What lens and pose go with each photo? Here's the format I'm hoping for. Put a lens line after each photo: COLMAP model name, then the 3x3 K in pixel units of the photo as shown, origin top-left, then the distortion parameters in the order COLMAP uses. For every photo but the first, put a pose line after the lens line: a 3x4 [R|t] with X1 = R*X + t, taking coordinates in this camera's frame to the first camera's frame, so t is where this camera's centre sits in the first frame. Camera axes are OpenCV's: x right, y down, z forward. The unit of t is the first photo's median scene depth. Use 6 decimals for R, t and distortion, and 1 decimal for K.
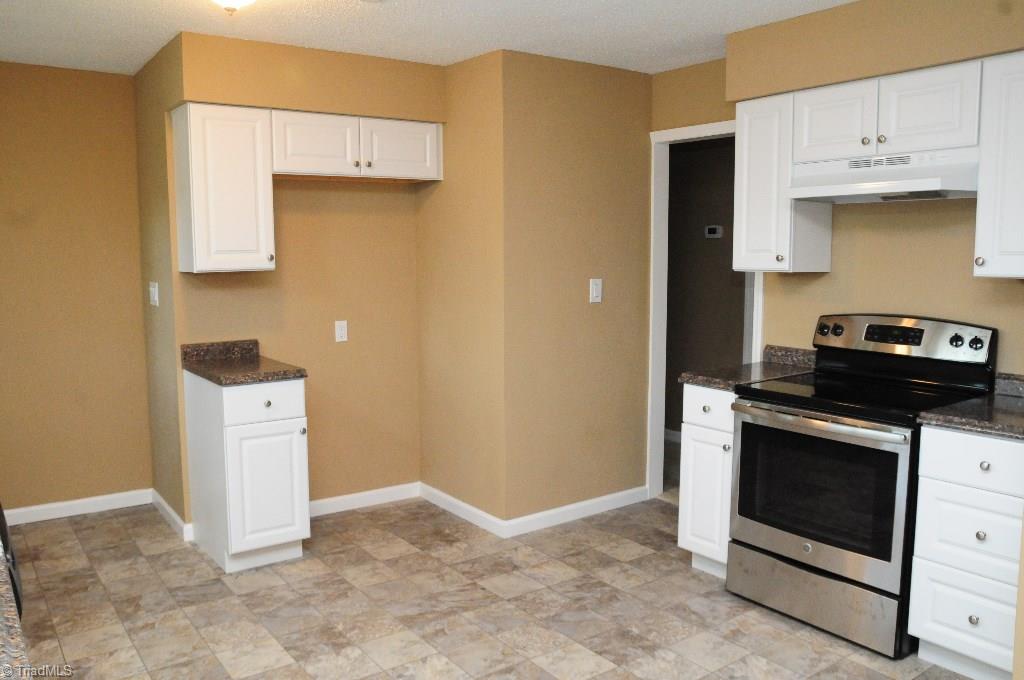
lens RADIAL K [[802.8, 0, 553.0], [0, 802.8, 358.0], [0, 0, 1]] dist [-0.177608, 0.160433]
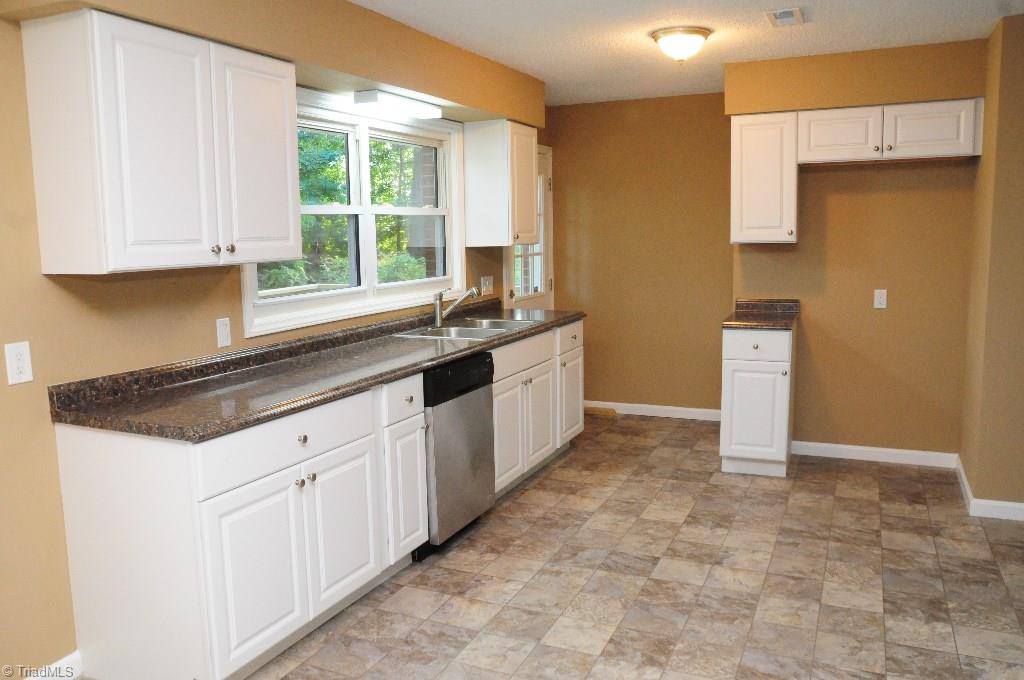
lens RADIAL K [[811.8, 0, 495.2], [0, 811.8, 338.4], [0, 0, 1]] dist [-0.113042, 0.093443]
pose [[0.461901, 0.101770, -0.881074, 0.557925], [-0.096961, 0.993235, 0.063894, 0.003125], [0.881616, 0.055917, 0.468644, 0.007541]]
